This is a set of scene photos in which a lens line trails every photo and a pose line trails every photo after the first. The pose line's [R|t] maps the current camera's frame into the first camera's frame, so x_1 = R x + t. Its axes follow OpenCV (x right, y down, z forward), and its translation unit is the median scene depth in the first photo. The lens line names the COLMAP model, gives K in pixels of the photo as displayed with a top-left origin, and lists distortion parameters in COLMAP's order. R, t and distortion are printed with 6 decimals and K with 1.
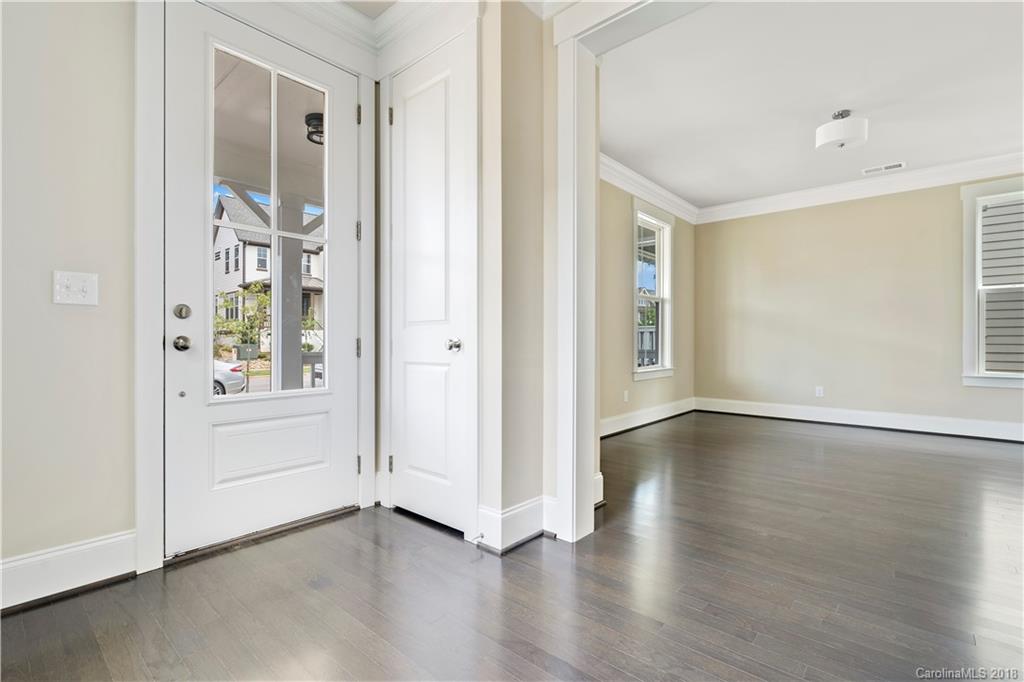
lens RADIAL K [[470.4, 0, 507.1], [0, 470.4, 339.7], [0, 0, 1]] dist [-0.003176, 0.000315]
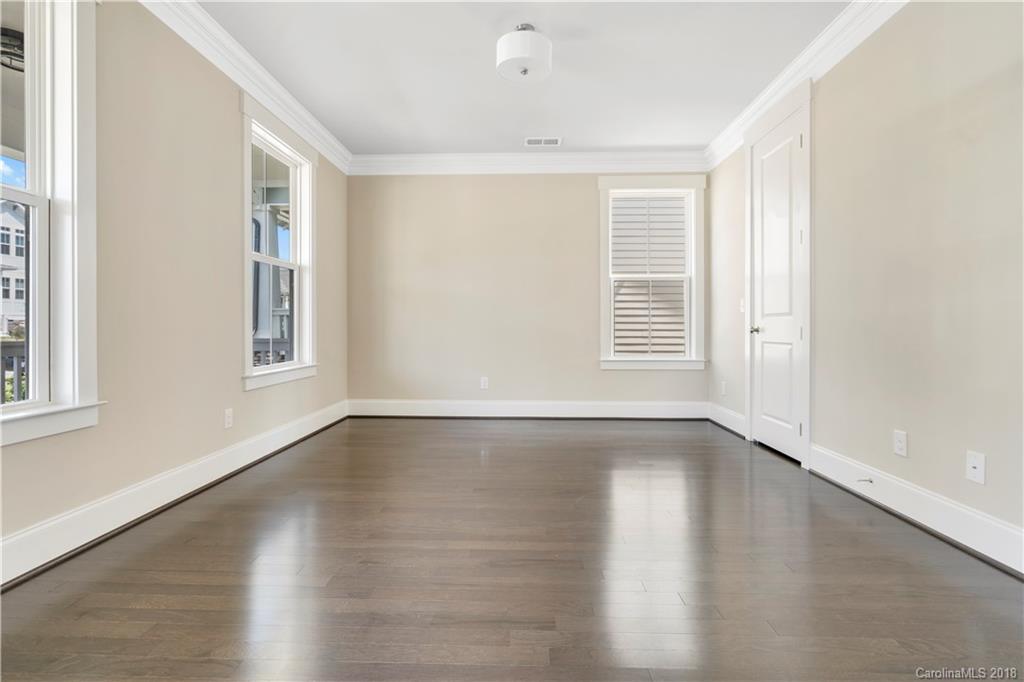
lens RADIAL K [[470.4, 0, 511.7], [0, 470.4, 336.6], [0, 0, 1]] dist [-0.003176, 0.000315]
pose [[0.771821, -0.014767, 0.635668, 0.137552], [-0.001484, 0.999686, 0.025025, 0.000335], [-0.635838, -0.020258, 0.771557, 0.279607]]
